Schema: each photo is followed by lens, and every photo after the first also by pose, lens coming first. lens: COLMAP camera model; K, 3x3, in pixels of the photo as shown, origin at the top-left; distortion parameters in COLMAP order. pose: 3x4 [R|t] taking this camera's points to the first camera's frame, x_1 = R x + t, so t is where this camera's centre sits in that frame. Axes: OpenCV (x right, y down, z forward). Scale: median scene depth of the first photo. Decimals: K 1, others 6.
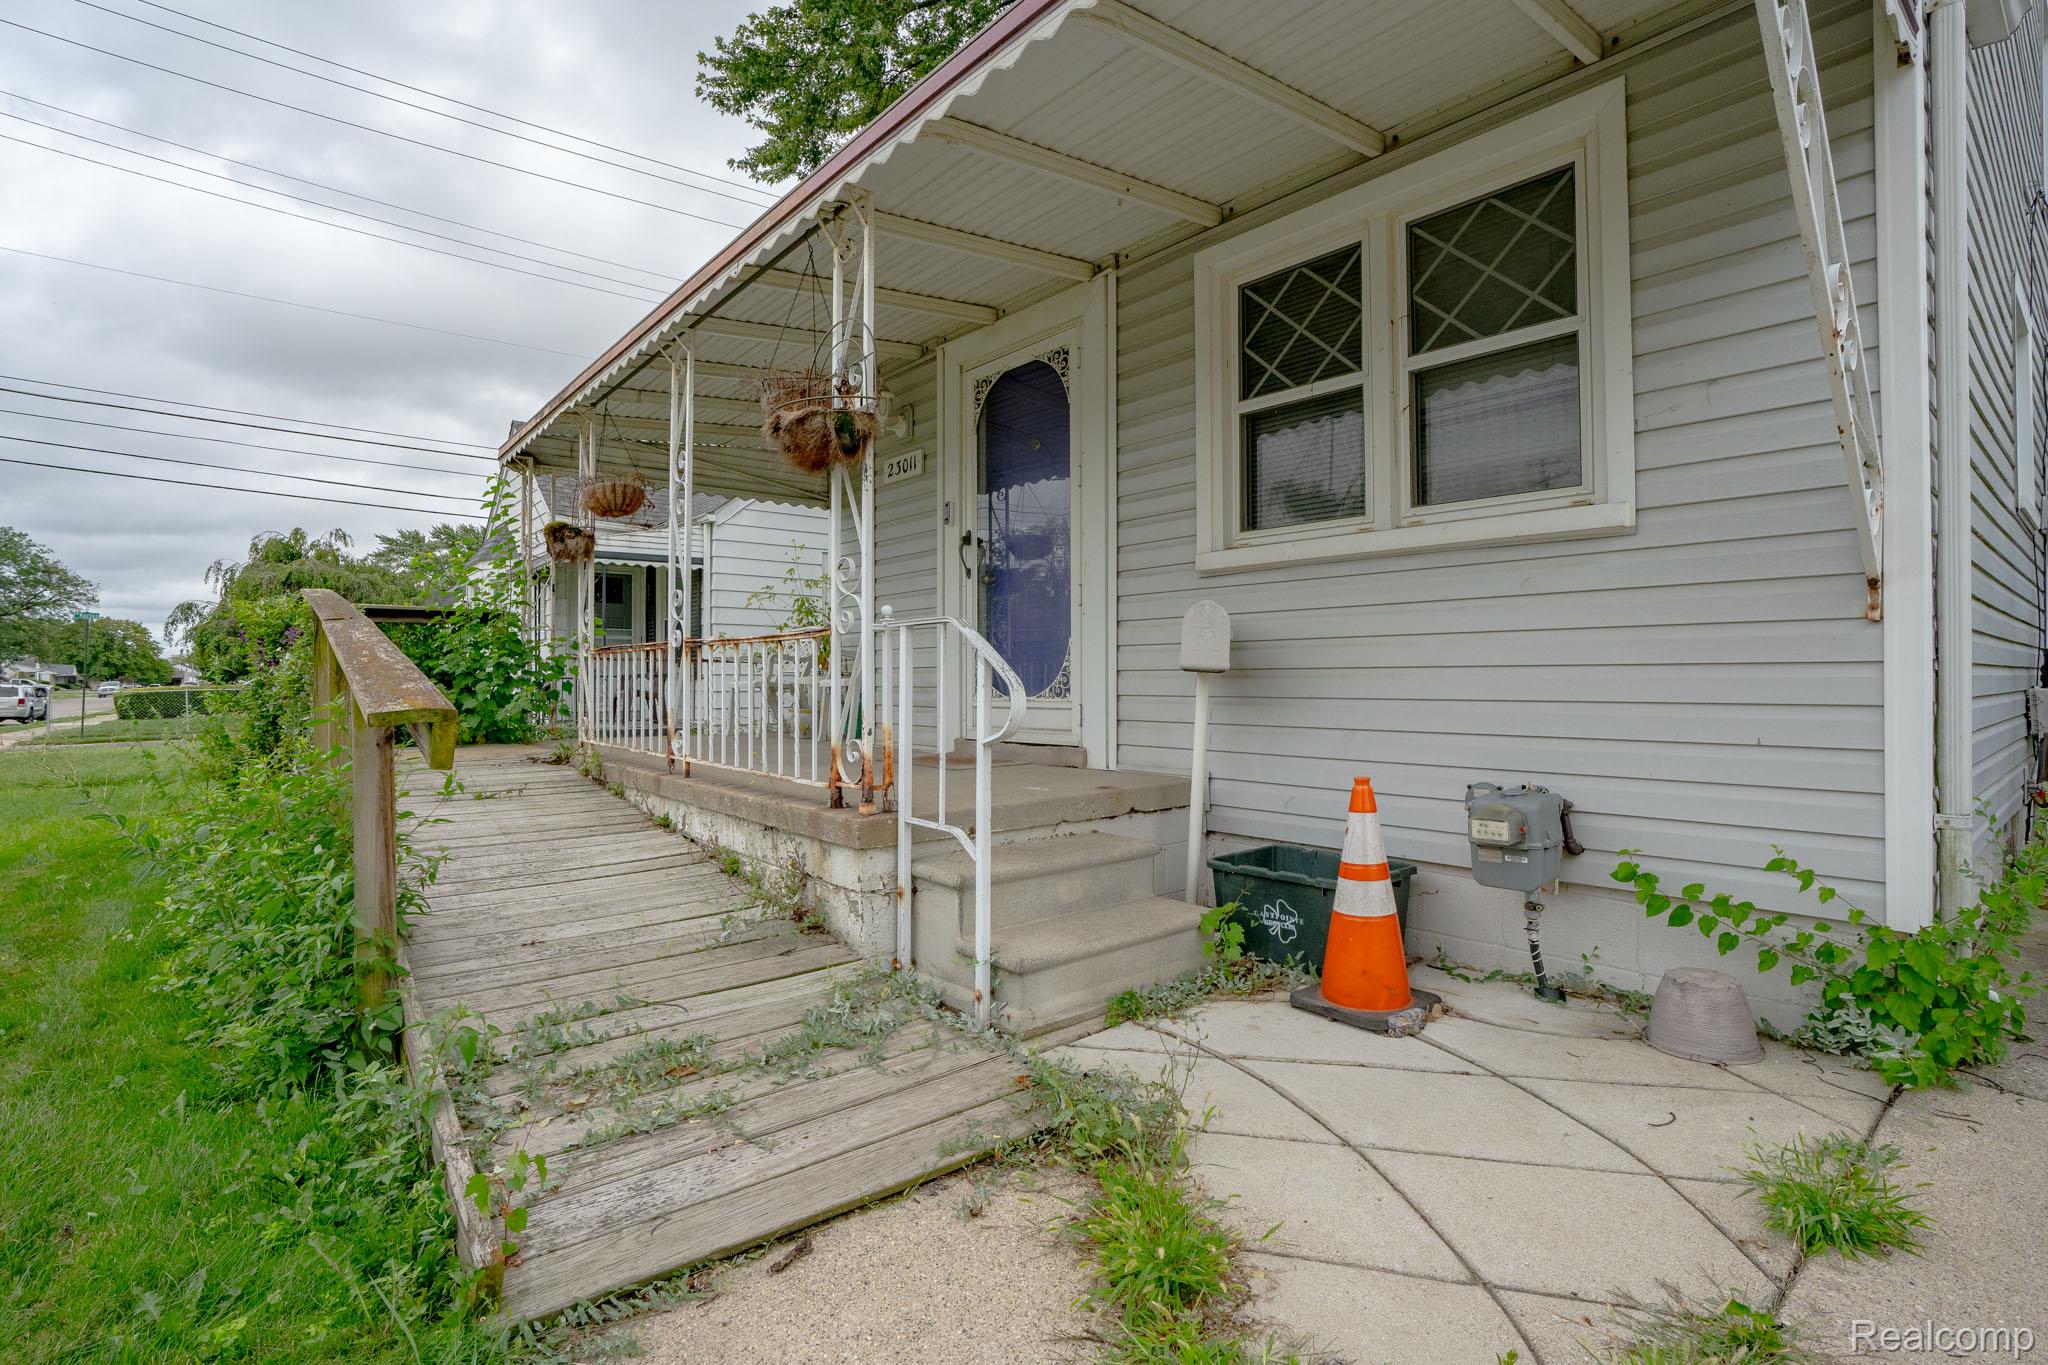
lens RADIAL K [[962.4, 0, 1034.1], [0, 962.4, 675.4], [0, 0, 1]] dist [-0.038773, 0.001240]
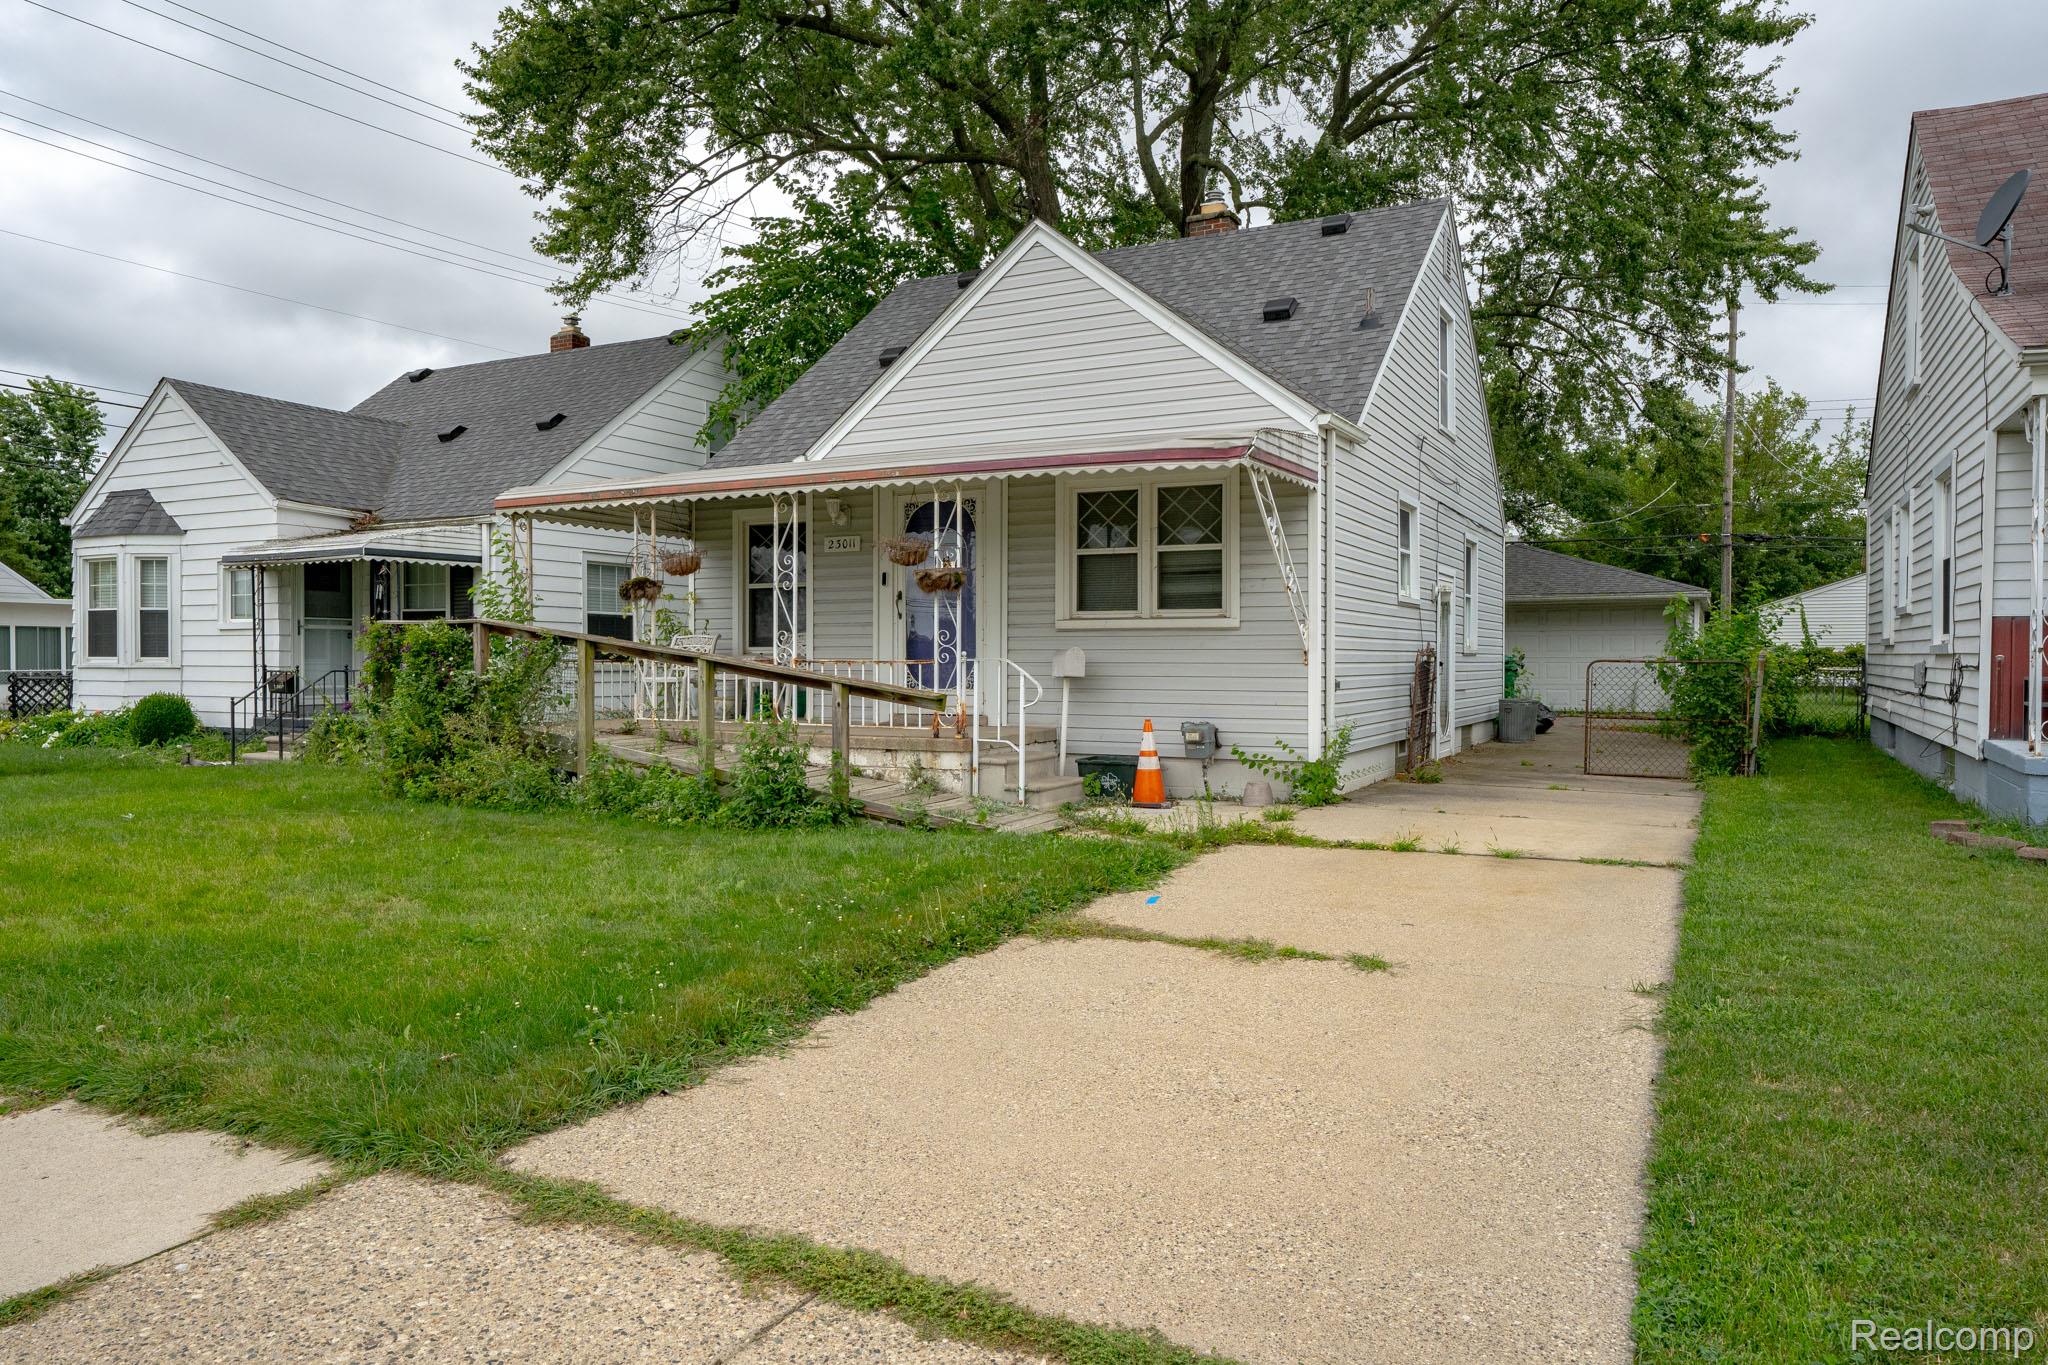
lens RADIAL K [[1320.4, 0, 1024.0], [0, 1320.4, 682.5], [0, 0, 1]] dist [0.006977, 0.001273]
pose [[0.929716, -0.000887, 0.368277, -1.255770], [-0.005362, 0.999859, 0.015944, -0.050288], [-0.368239, -0.016798, 0.929579, -2.159444]]
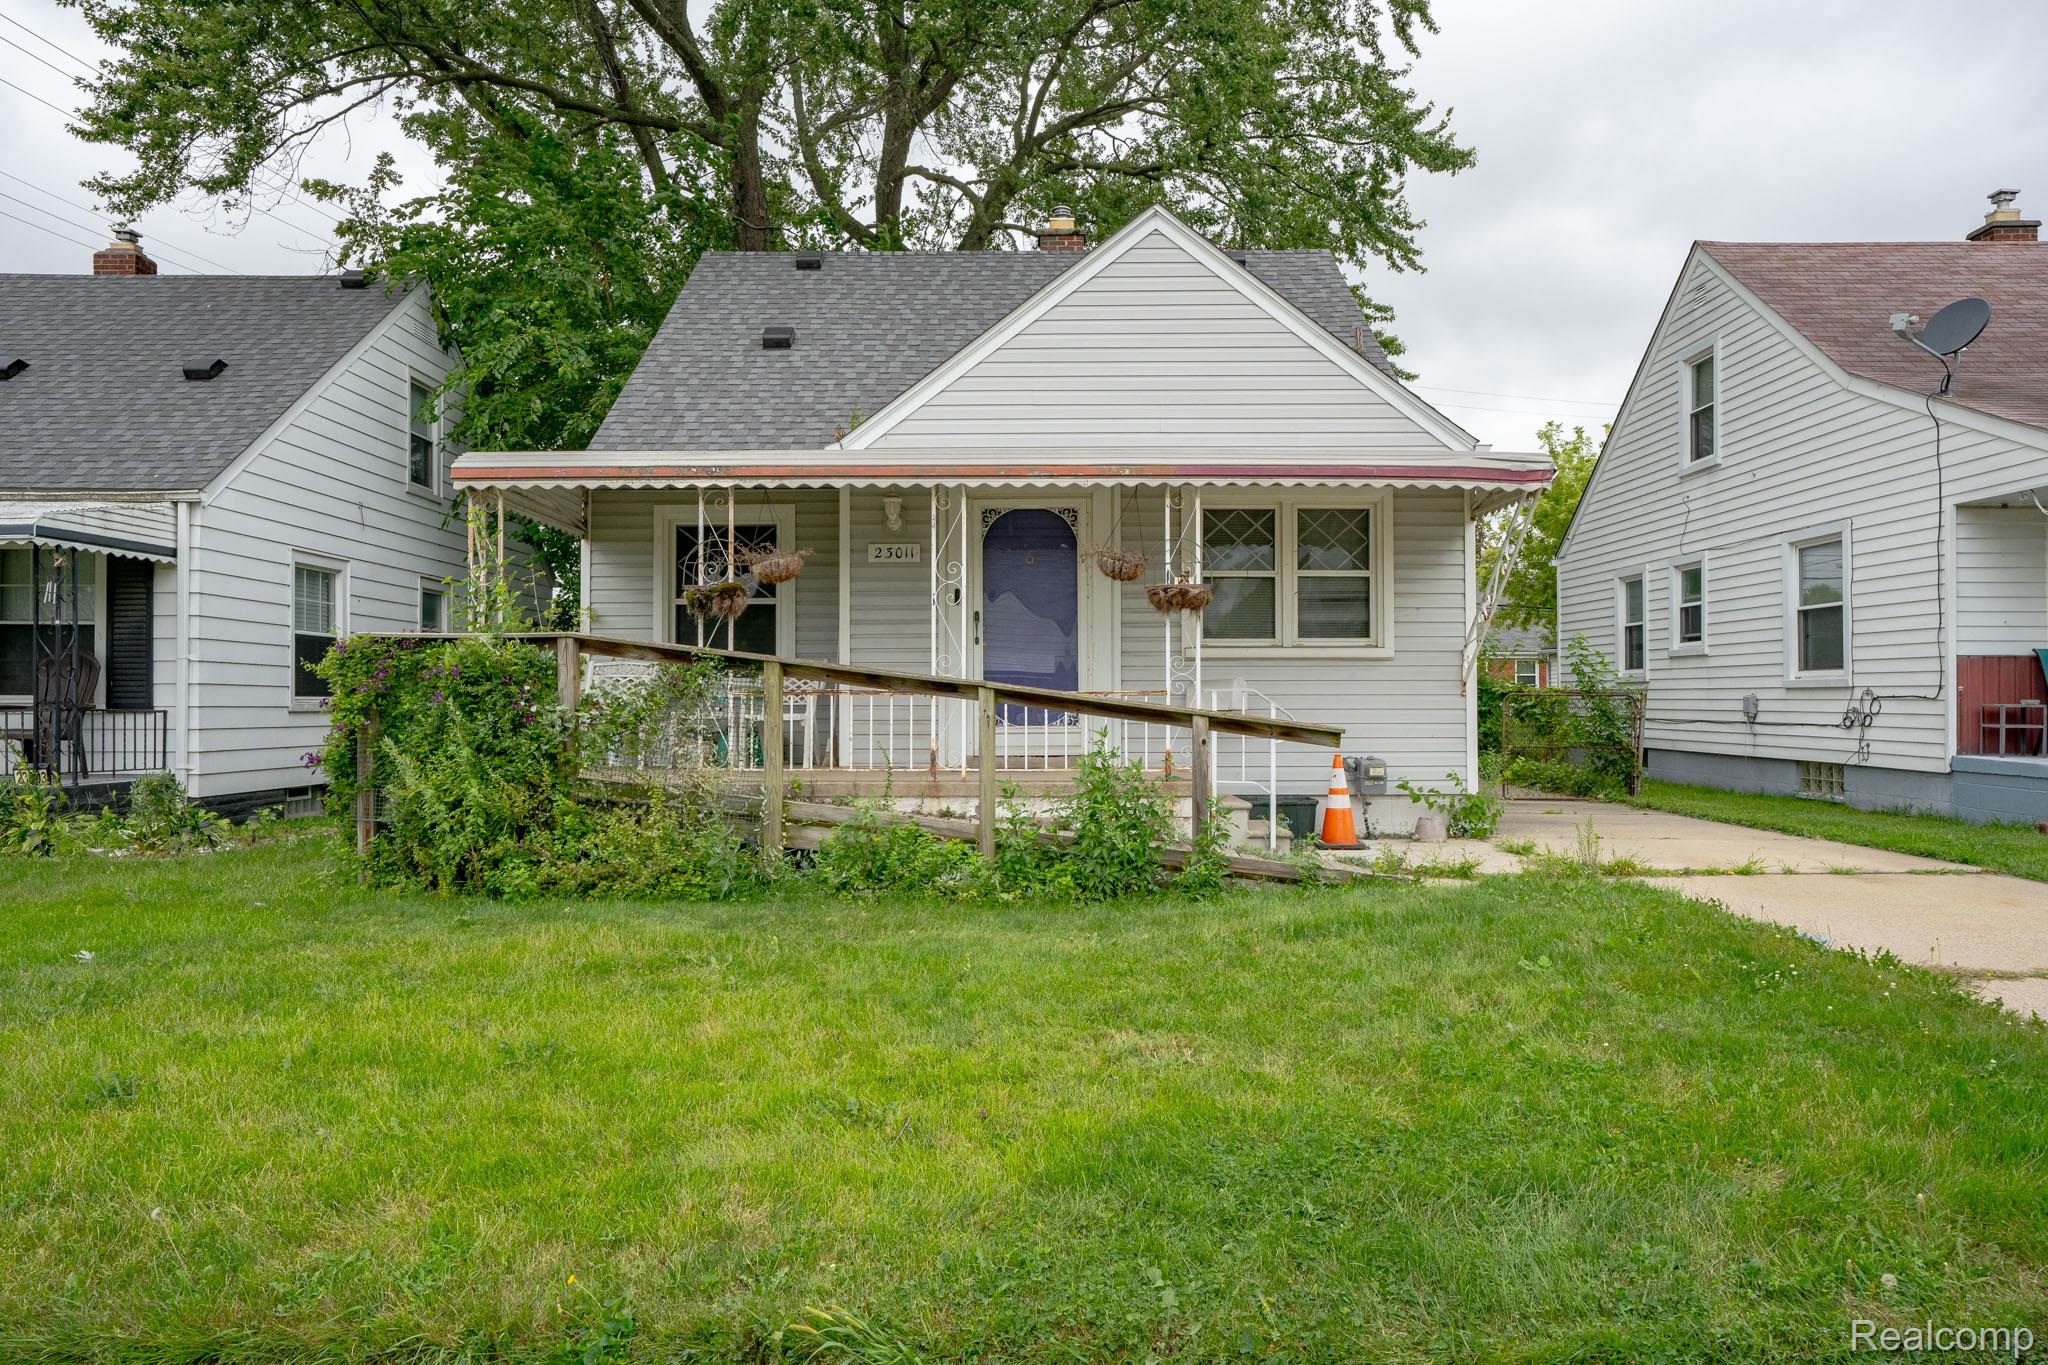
lens RADIAL K [[1354.5, 0, 1025.8], [0, 1354.5, 693.3], [0, 0, 1]] dist [-0.002949, -0.003714]
pose [[0.650712, 0.008536, 0.759277, -2.697579], [-0.000860, 0.999944, -0.010505, -0.014944], [-0.759324, 0.006183, 0.650683, -0.633356]]
